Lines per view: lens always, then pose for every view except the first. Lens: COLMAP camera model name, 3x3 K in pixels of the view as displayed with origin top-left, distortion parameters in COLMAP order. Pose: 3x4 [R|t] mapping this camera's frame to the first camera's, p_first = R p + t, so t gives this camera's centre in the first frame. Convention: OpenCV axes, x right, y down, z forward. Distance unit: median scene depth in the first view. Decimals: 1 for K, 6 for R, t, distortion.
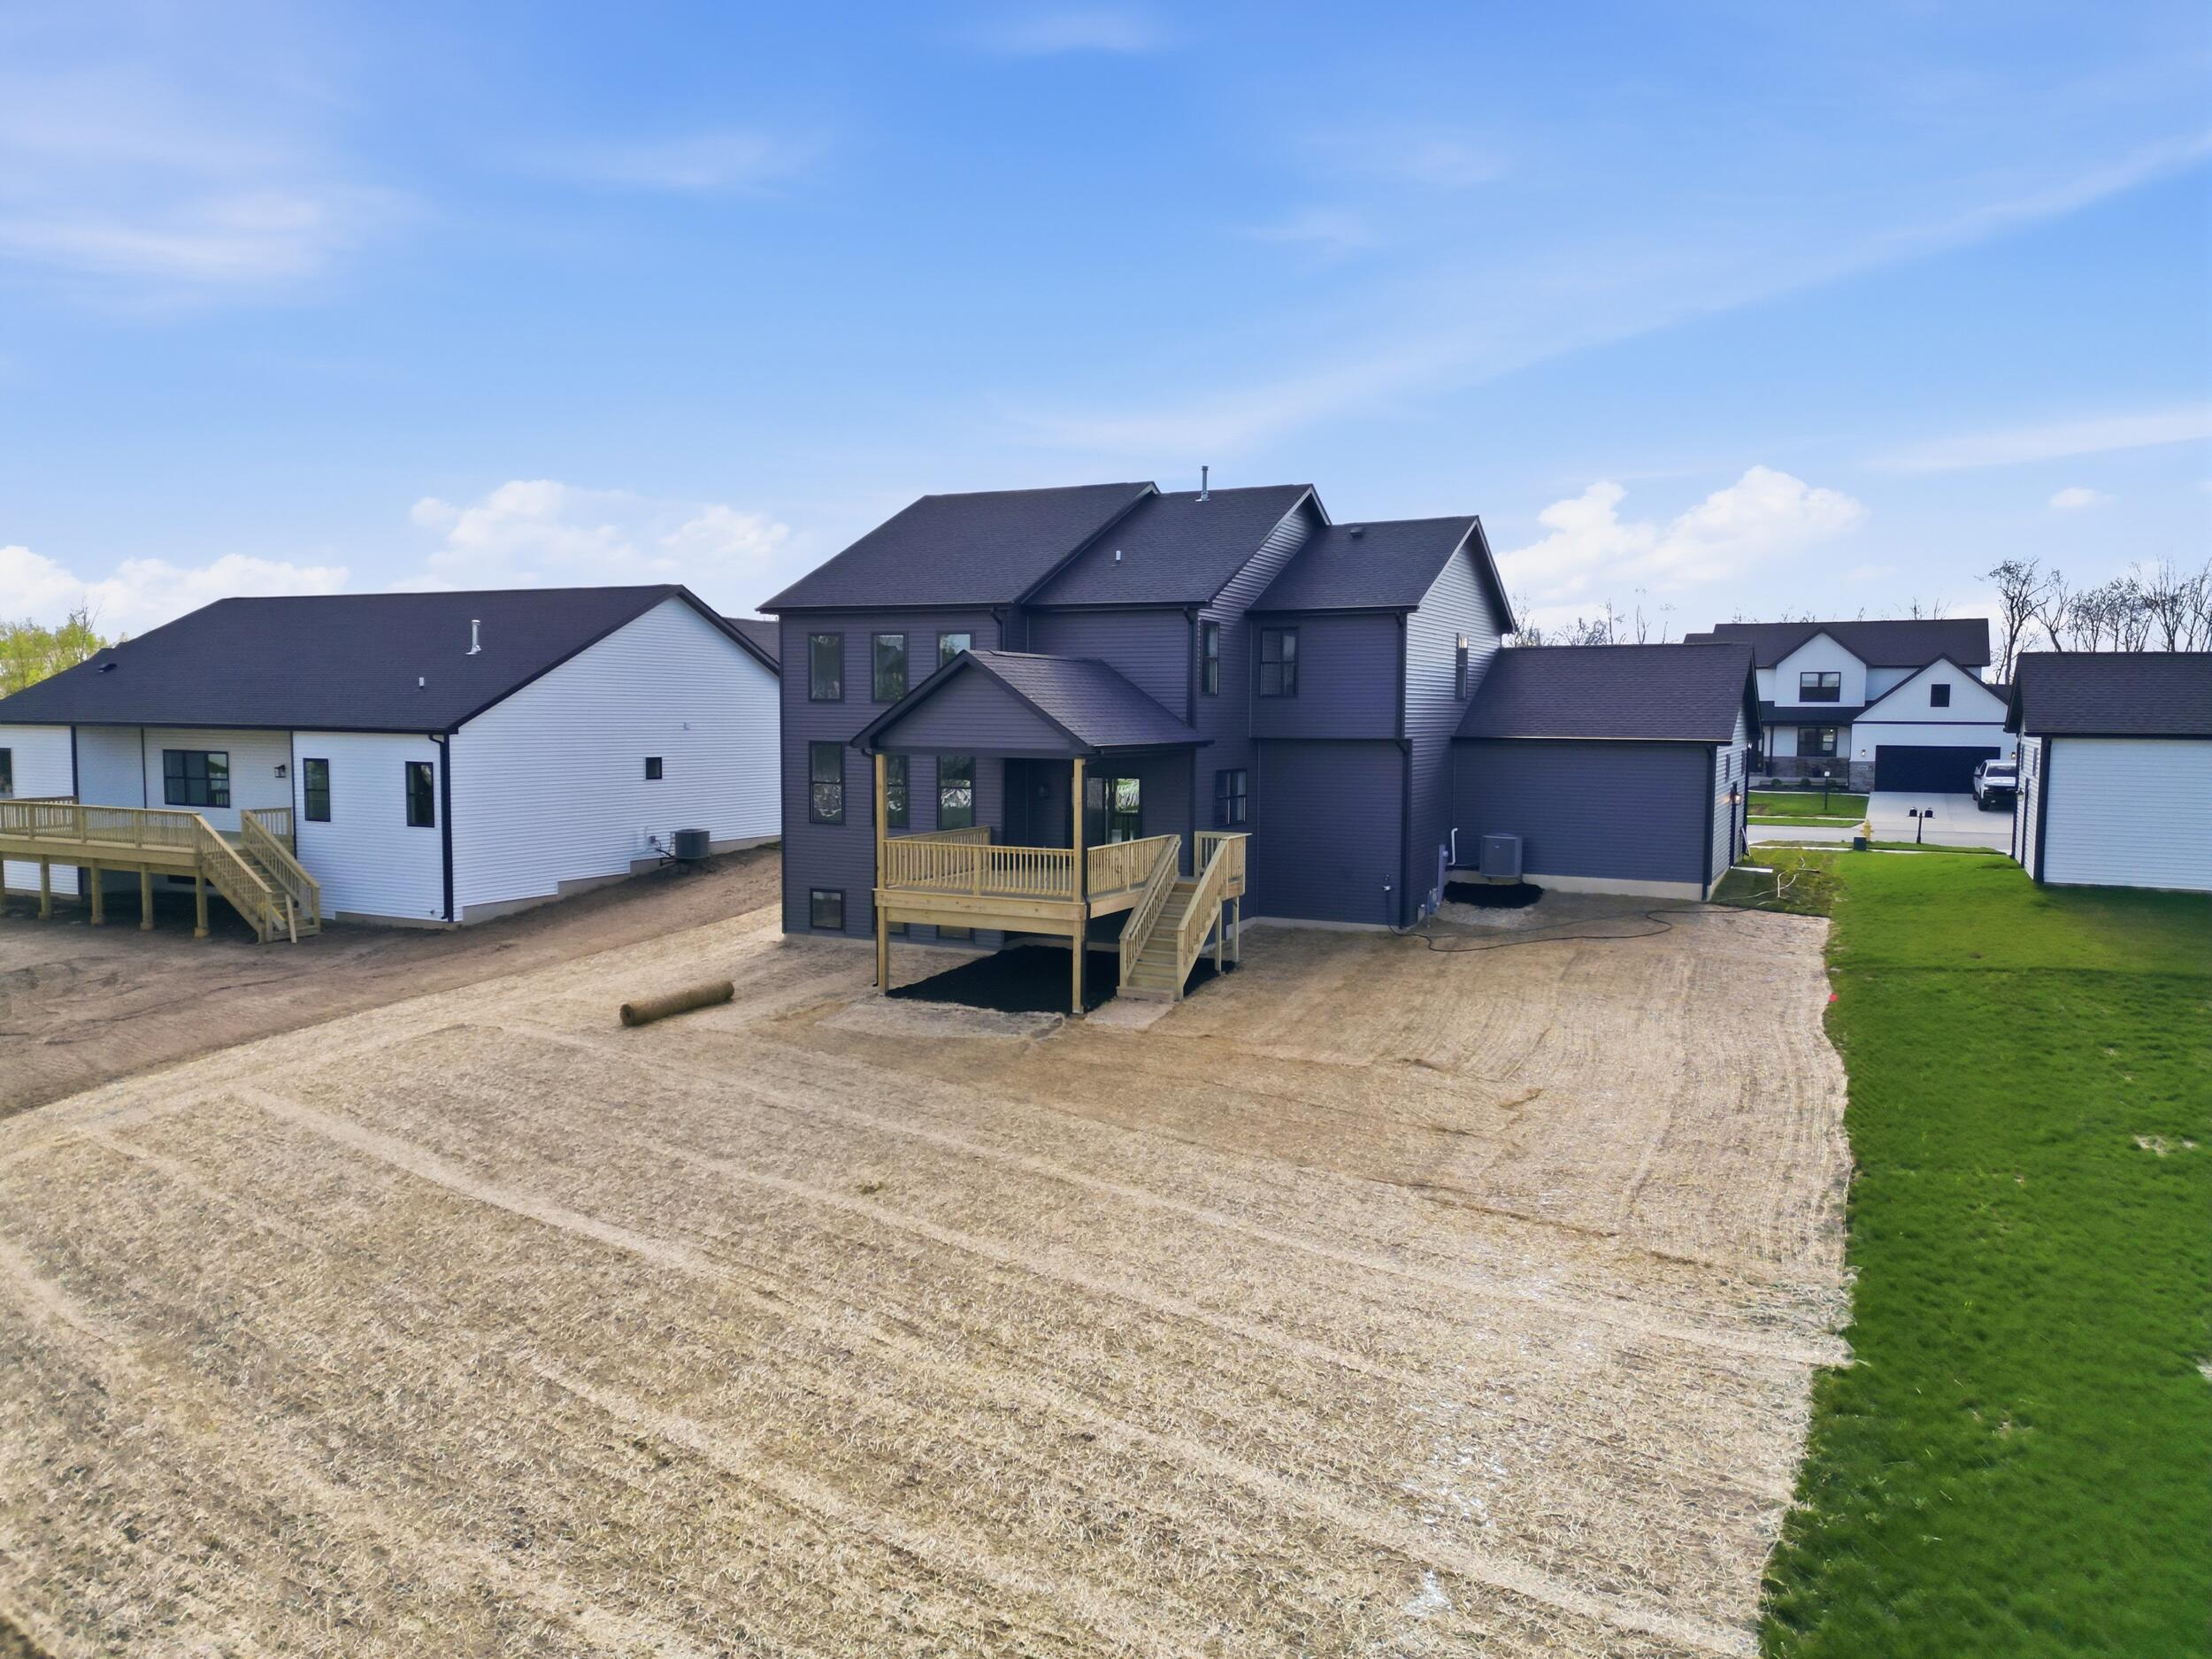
lens RADIAL K [[1538.6, 0, 1106.0], [0, 1538.6, 829.5], [0, 0, 1]] dist [0.099070, -0.111082]
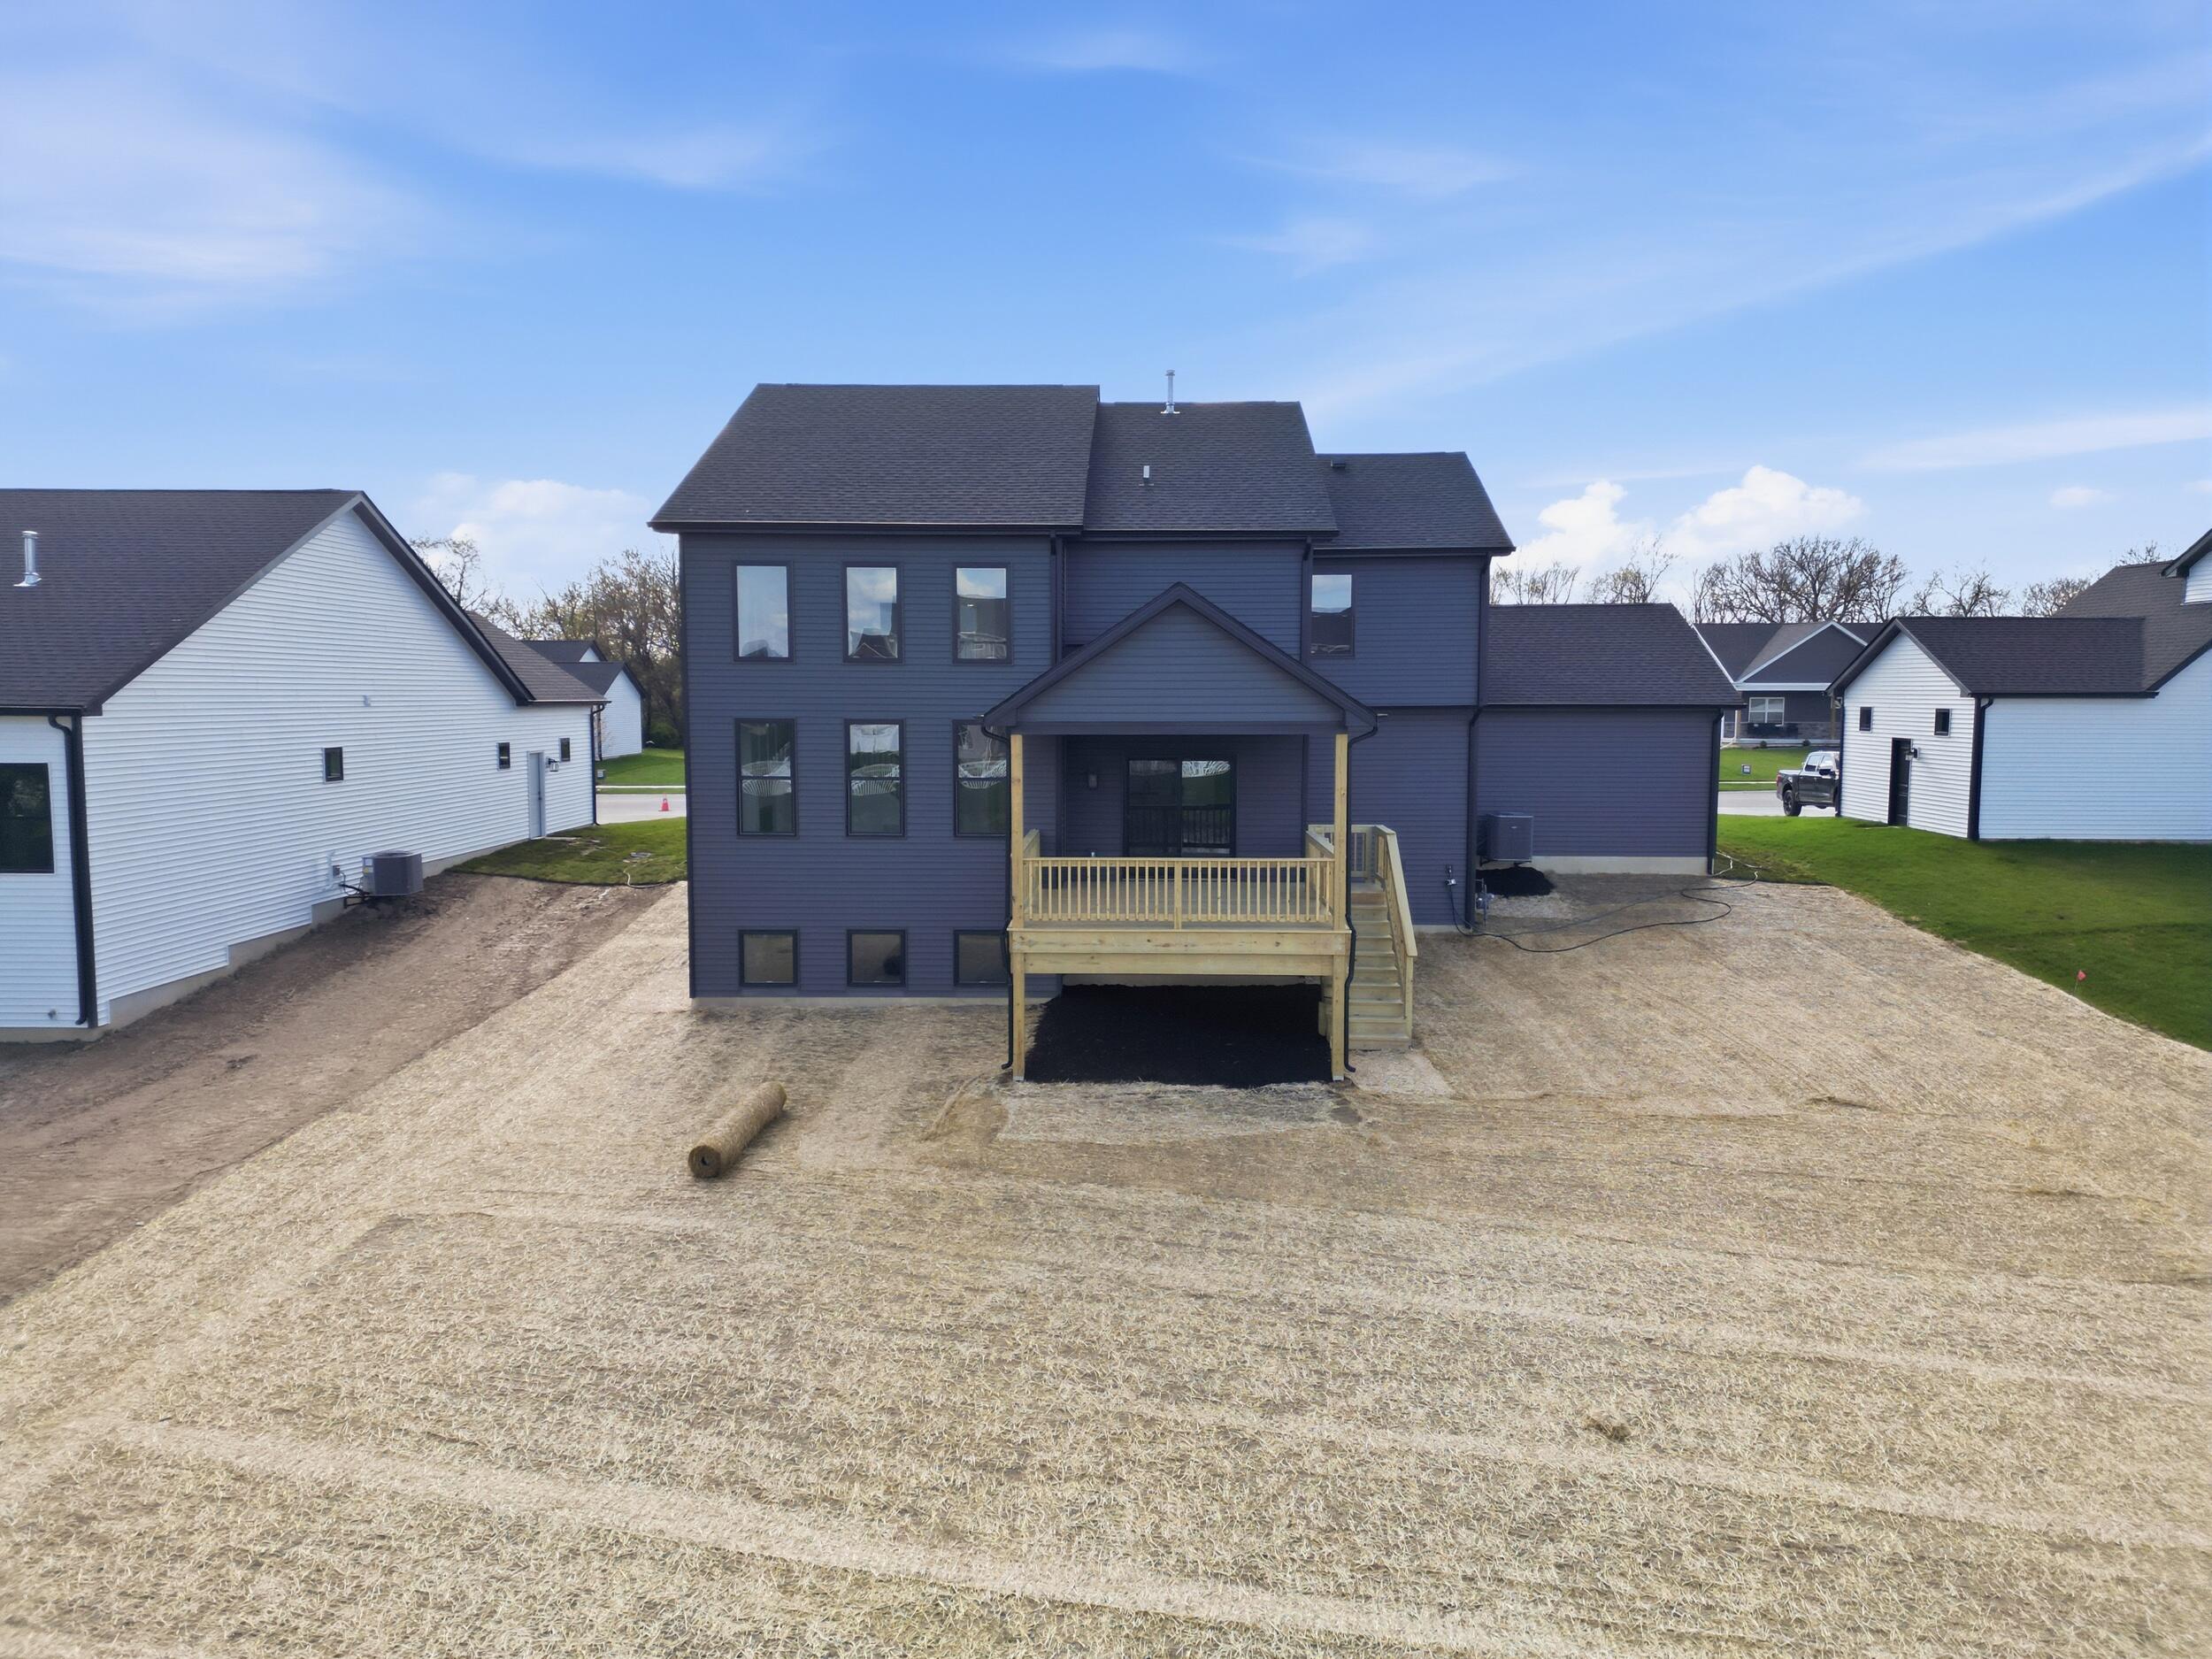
lens RADIAL K [[1538.6, 0, 1106.0], [0, 1538.6, 829.5], [0, 0, 1]] dist [0.099070, -0.111082]
pose [[0.902640, -0.044287, 0.428111, -0.516816], [0.037905, 0.999007, 0.023424, -0.026511], [-0.428723, -0.004916, 0.903422, 0.454613]]
